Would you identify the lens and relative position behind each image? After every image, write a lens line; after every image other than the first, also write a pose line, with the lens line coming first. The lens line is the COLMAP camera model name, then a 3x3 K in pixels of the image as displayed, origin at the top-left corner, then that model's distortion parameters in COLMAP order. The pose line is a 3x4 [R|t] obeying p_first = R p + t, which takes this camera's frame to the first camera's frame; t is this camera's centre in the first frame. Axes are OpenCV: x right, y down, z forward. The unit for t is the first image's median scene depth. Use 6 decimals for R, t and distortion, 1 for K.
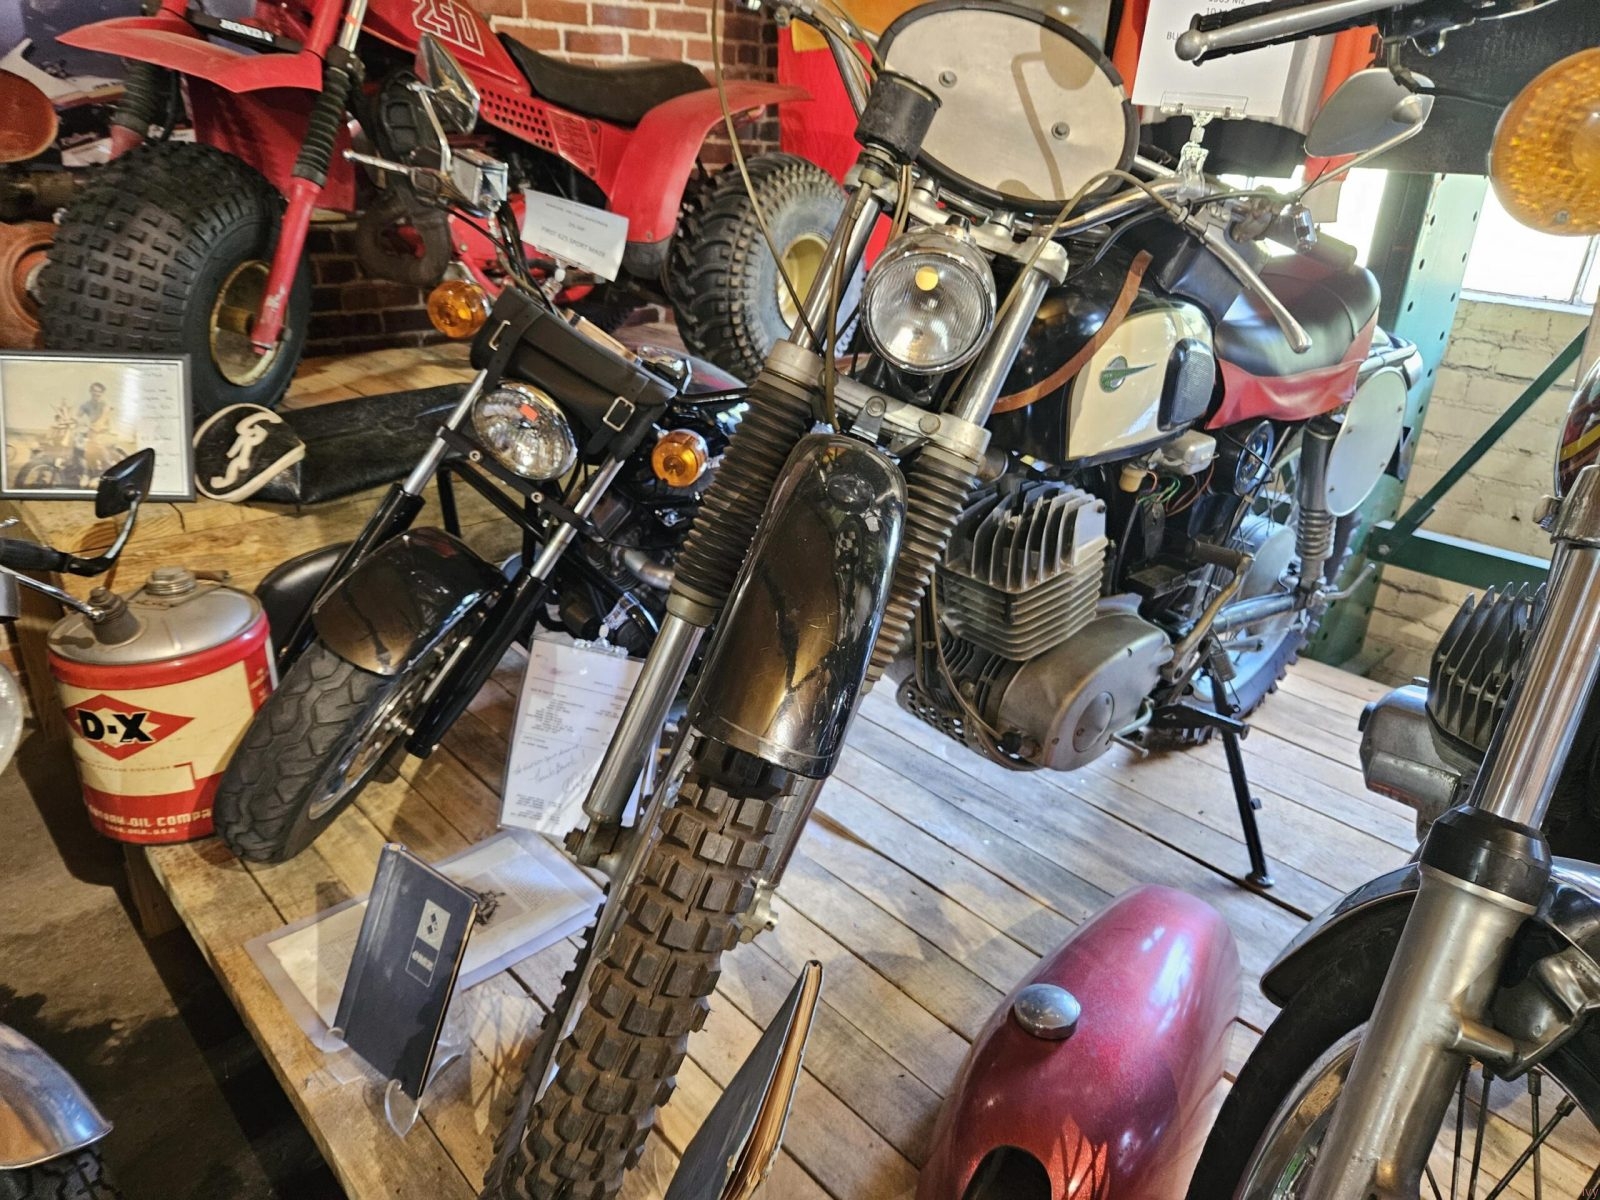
lens RADIAL K [[1071.1, 0, 799.7], [0, 1071.1, 575.8], [0, 0, 1]] dist [0.063308, -0.064000]
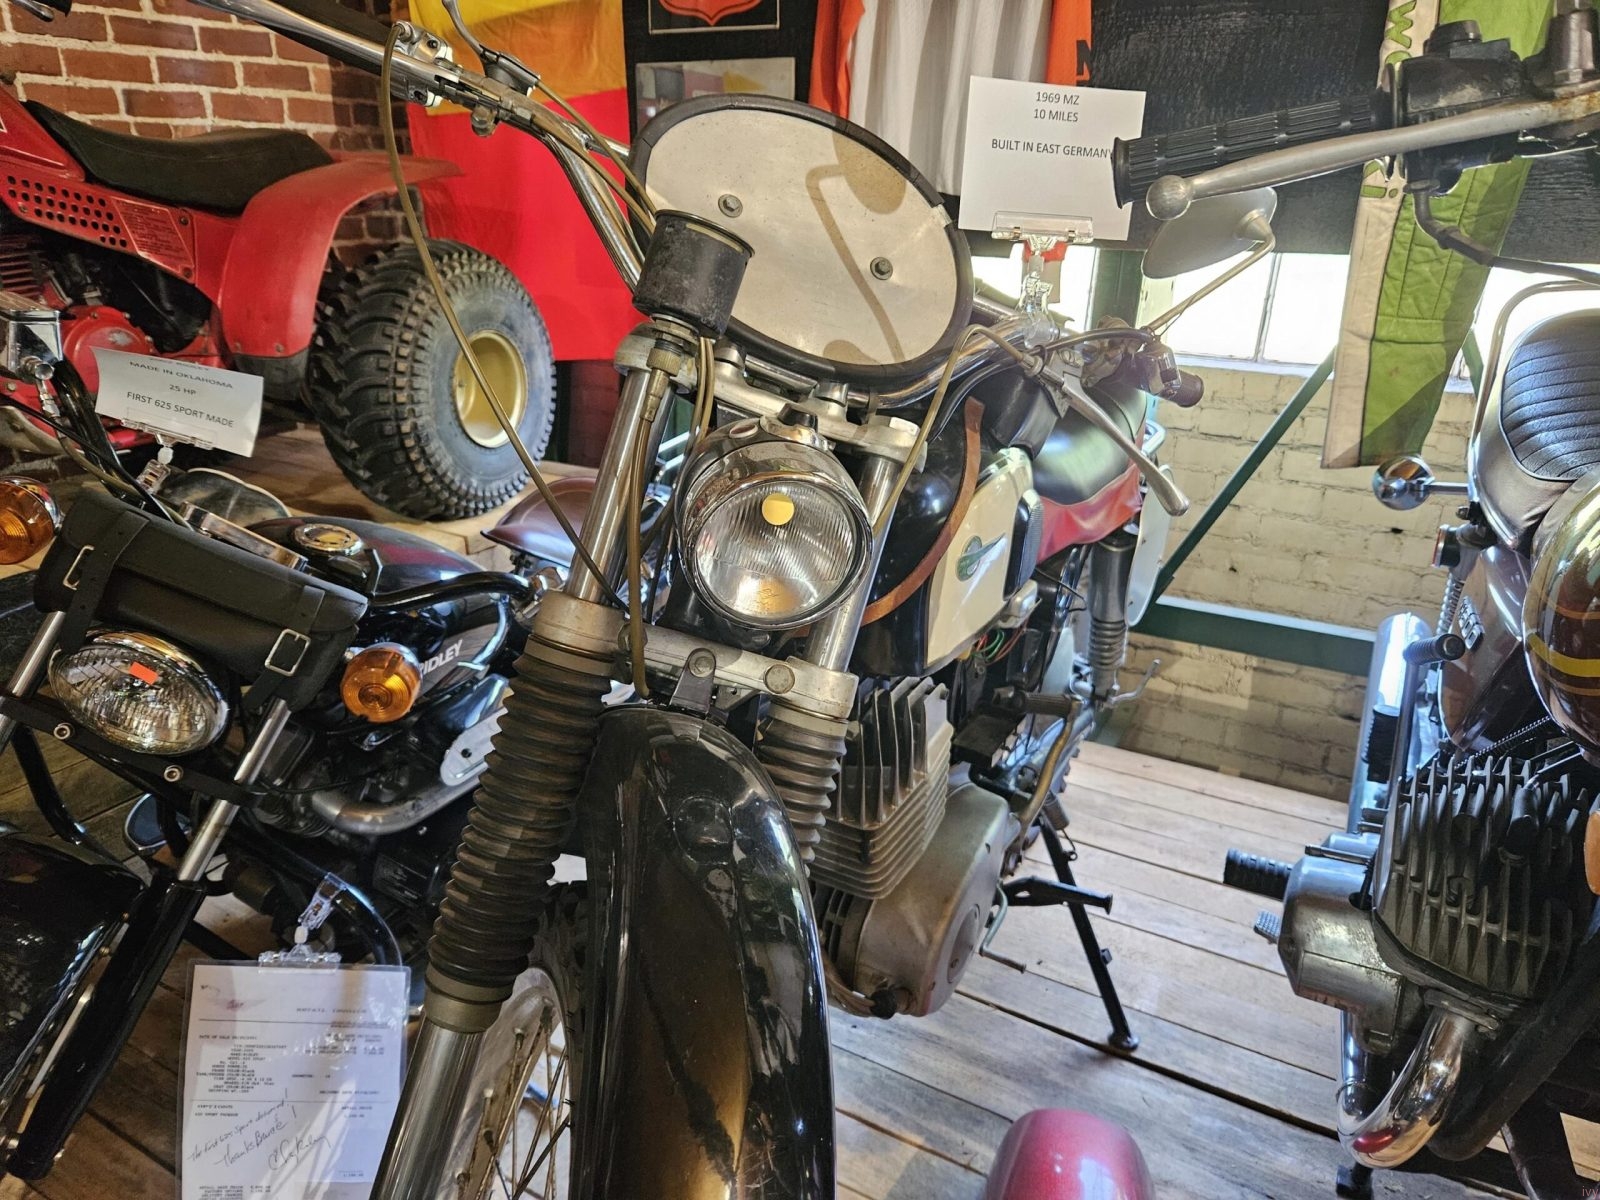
lens RADIAL K [[1072.7, 0, 800.0], [0, 1072.7, 600.0], [0, 0, 1]] dist [0.056798, -0.053166]
pose [[0.949226, -0.133615, 0.284809, -0.042104], [0.137848, 0.990440, 0.005227, -0.128857], [-0.282784, 0.034298, 0.958570, 0.198443]]
